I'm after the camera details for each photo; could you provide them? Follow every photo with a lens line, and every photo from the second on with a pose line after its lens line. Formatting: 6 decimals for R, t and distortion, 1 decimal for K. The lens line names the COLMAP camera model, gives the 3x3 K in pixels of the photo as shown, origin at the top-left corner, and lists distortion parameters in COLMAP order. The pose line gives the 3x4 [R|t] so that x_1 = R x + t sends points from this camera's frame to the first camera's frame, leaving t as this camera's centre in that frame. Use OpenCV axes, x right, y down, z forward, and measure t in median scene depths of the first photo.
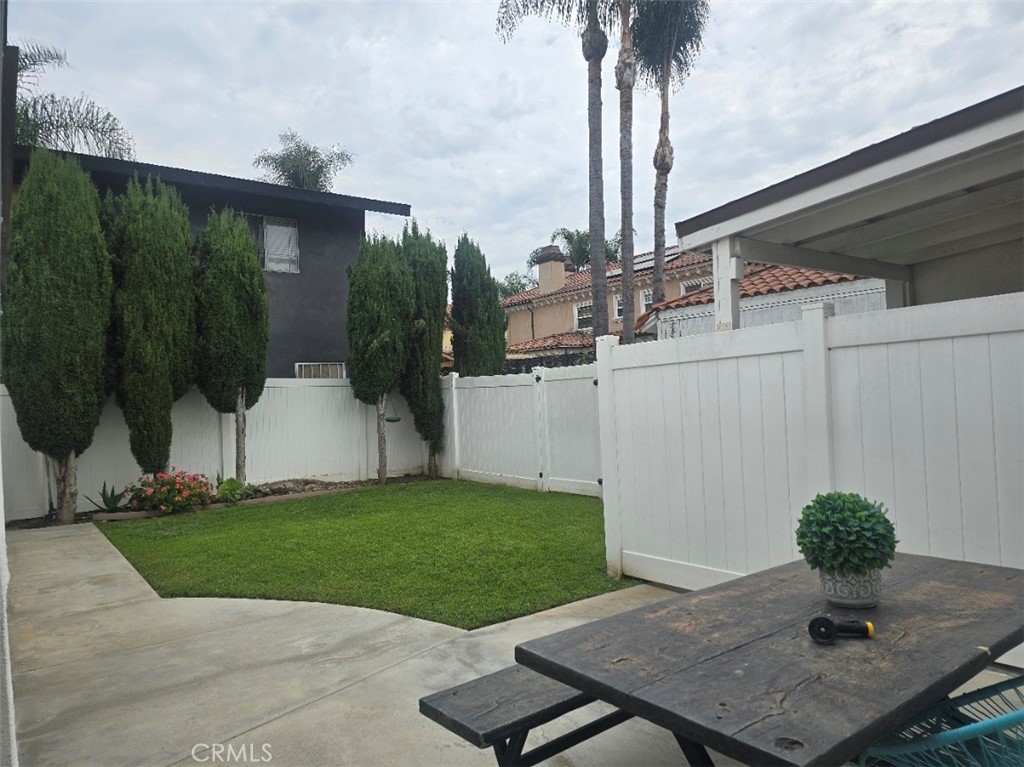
lens RADIAL K [[690.6, 0, 512.0], [0, 690.6, 383.5], [0, 0, 1]] dist [0.057302, -0.060819]
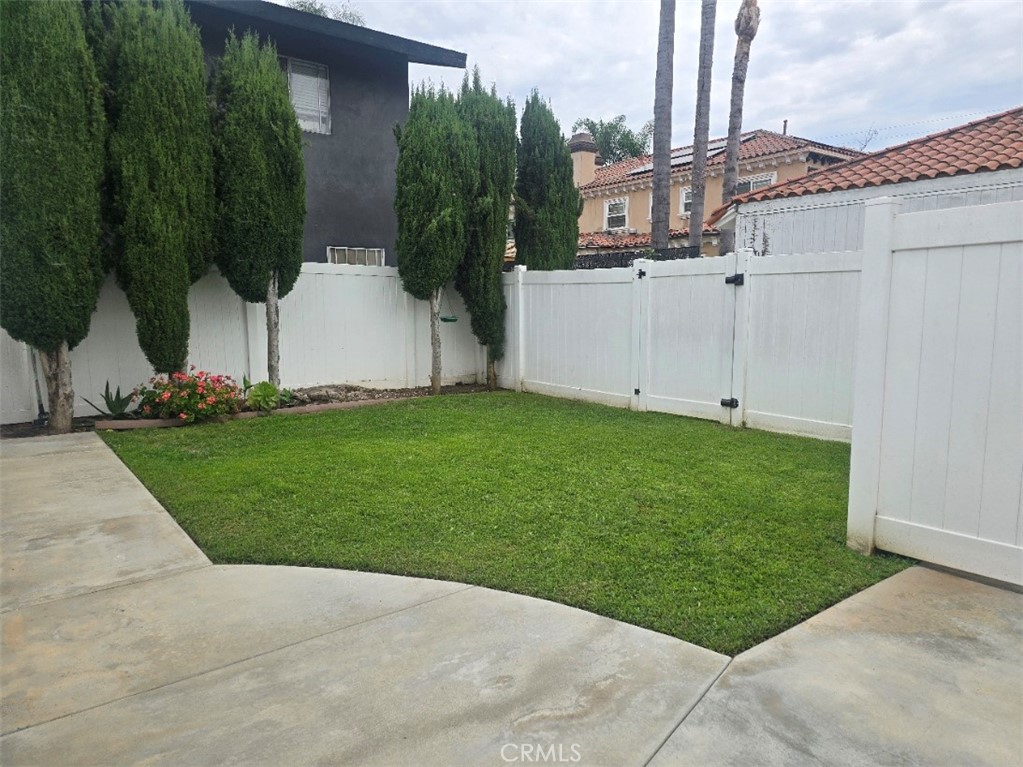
lens RADIAL K [[669.9, 0, 511.5], [0, 669.9, 383.5], [0, 0, 1]] dist [0.056214, -0.054224]
pose [[0.999067, 0.032527, 0.028399, -0.136592], [-0.036162, 0.989683, 0.138637, 0.017205], [-0.023596, -0.139535, 0.989936, 0.210387]]
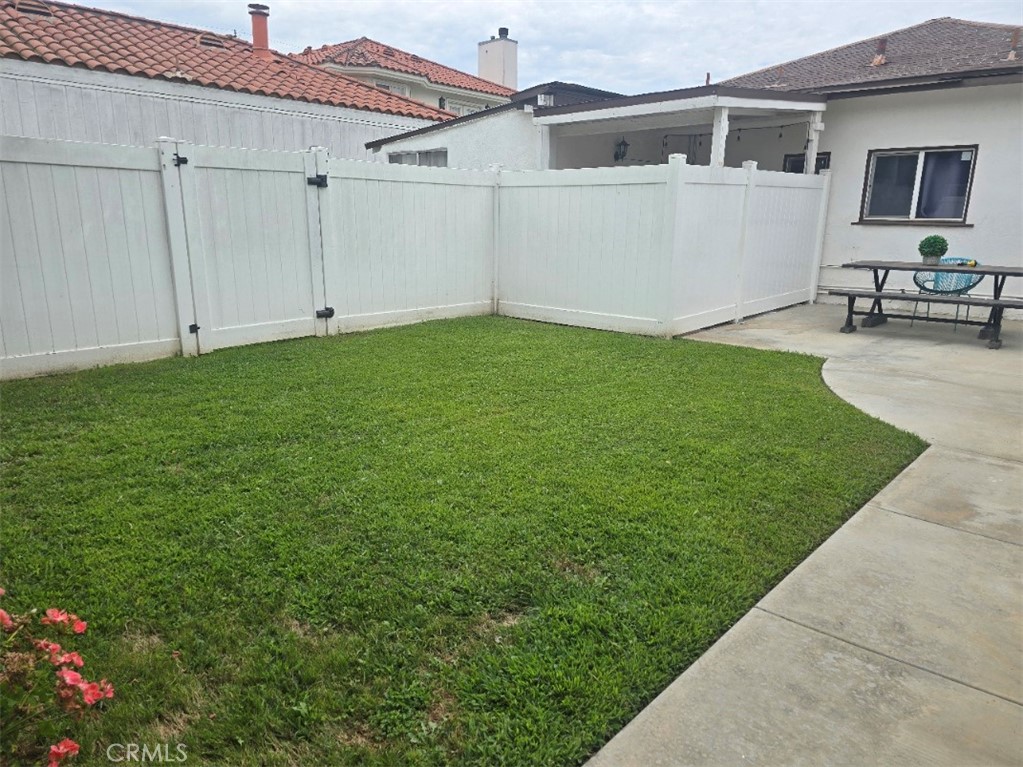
lens RADIAL K [[669.9, 0, 511.5], [0, 669.9, 383.5], [0, 0, 1]] dist [0.056214, -0.054224]
pose [[-0.175065, -0.204900, 0.963000, -0.598298], [-0.026669, 0.978732, 0.203400, 0.053424], [-0.984196, 0.009926, -0.176806, 0.844117]]
